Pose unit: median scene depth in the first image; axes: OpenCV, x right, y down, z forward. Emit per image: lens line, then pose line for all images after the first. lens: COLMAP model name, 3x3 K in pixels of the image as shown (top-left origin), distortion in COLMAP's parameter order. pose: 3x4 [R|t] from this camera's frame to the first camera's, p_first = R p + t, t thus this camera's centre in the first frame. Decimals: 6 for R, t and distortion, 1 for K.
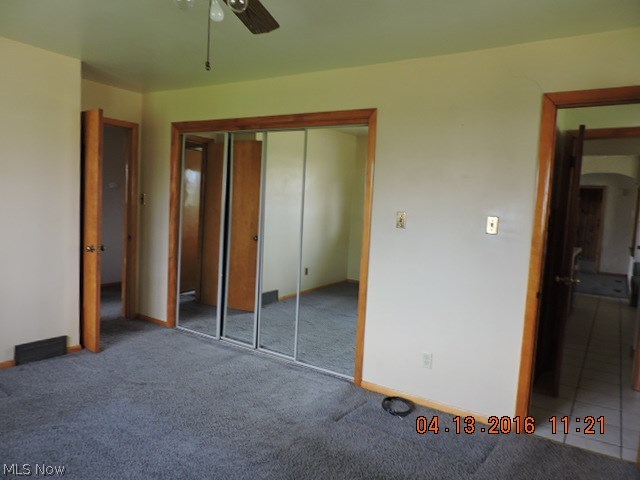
lens RADIAL K [[457.6, 0, 319.0], [0, 457.6, 240.5], [0, 0, 1]] dist [-0.014452, -0.000649]
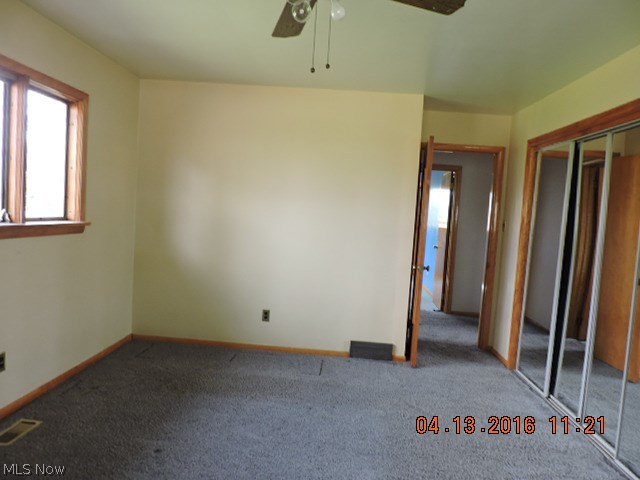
lens RADIAL K [[457.6, 0, 319.8], [0, 457.6, 240.0], [0, 0, 1]] dist [-0.014452, -0.000649]
pose [[0.518002, 0.035360, -0.854648, 0.263675], [-0.108381, 0.993806, -0.024573, 0.004470], [0.848485, 0.105357, 0.518626, 0.227049]]
